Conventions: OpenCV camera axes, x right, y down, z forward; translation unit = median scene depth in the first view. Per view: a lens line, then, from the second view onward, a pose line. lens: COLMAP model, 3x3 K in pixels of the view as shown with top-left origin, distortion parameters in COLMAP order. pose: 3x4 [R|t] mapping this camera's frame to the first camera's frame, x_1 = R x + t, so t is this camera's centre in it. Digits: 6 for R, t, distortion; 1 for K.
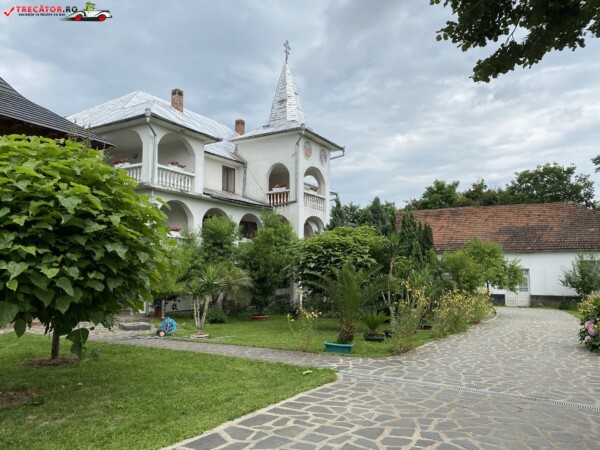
lens RADIAL K [[455.0, 0, 303.4], [0, 455.0, 226.9], [0, 0, 1]] dist [0.023794, -0.027138]
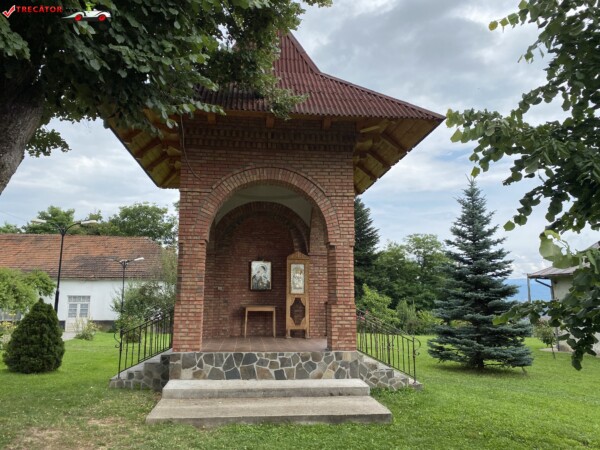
lens RADIAL K [[455.0, 0, 290.8], [0, 455.0, 218.3], [0, 0, 1]] dist [0.023794, -0.027138]
pose [[0.805692, 0.107910, 0.582423, 0.167559], [-0.056380, 0.992772, -0.105945, -0.001749], [-0.589645, 0.052522, 0.805953, -0.104733]]
